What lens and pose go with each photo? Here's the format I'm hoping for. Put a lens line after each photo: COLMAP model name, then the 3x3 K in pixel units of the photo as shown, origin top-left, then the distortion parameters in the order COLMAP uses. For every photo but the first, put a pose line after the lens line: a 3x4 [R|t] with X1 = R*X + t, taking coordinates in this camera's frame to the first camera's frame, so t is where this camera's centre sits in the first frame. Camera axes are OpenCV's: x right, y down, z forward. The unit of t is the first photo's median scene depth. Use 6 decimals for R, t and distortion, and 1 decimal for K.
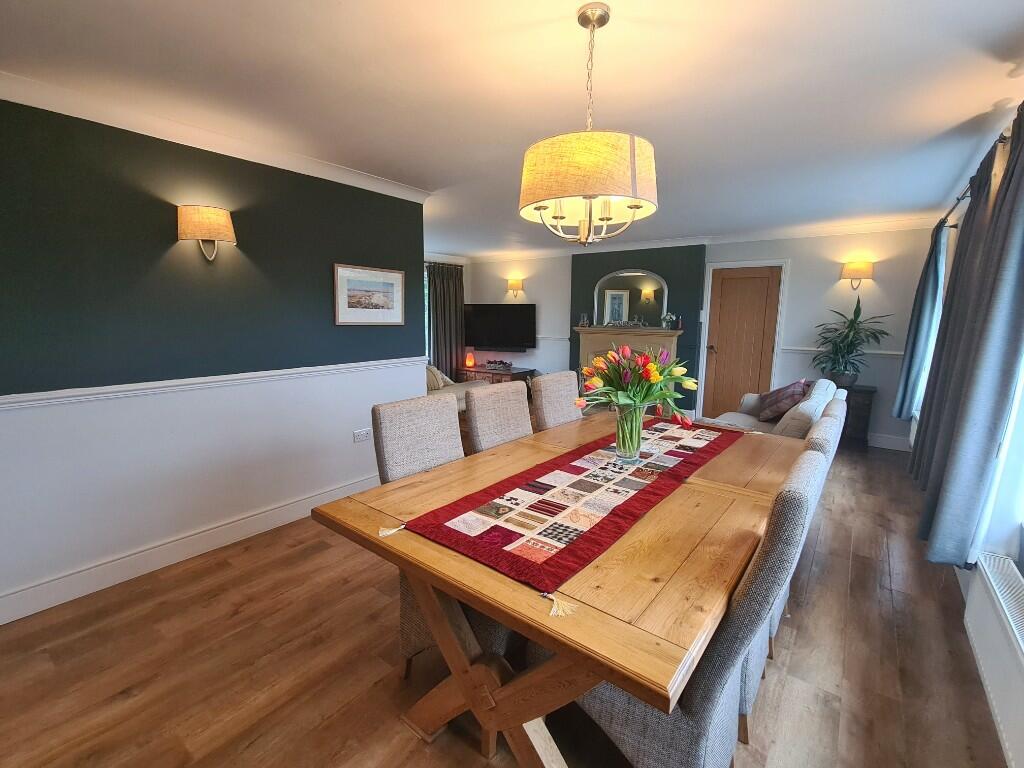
lens RADIAL K [[464.7, 0, 513.4], [0, 464.7, 386.6], [0, 0, 1]] dist [0.000477, 0.000882]
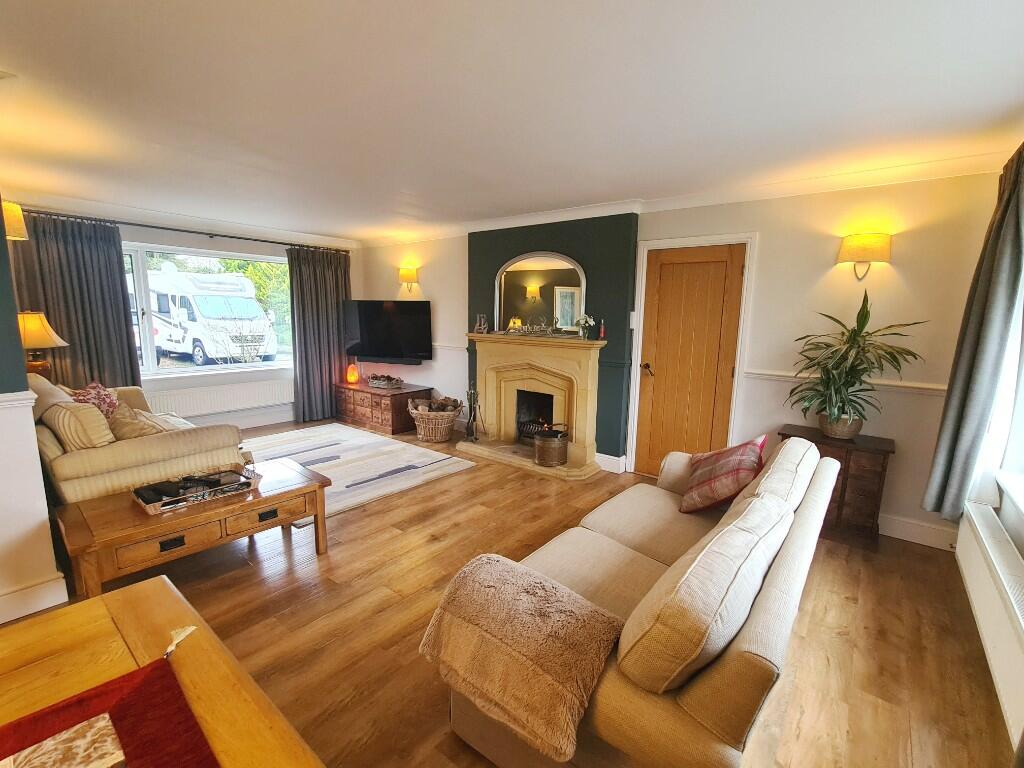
lens RADIAL K [[464.7, 0, 513.1], [0, 464.7, 386.6], [0, 0, 1]] dist [0.000477, 0.000882]
pose [[0.999726, 0.014494, -0.018366, 0.260635], [-0.014532, 0.999893, -0.001930, -0.054267], [0.018336, 0.002196, 0.999829, 0.340717]]
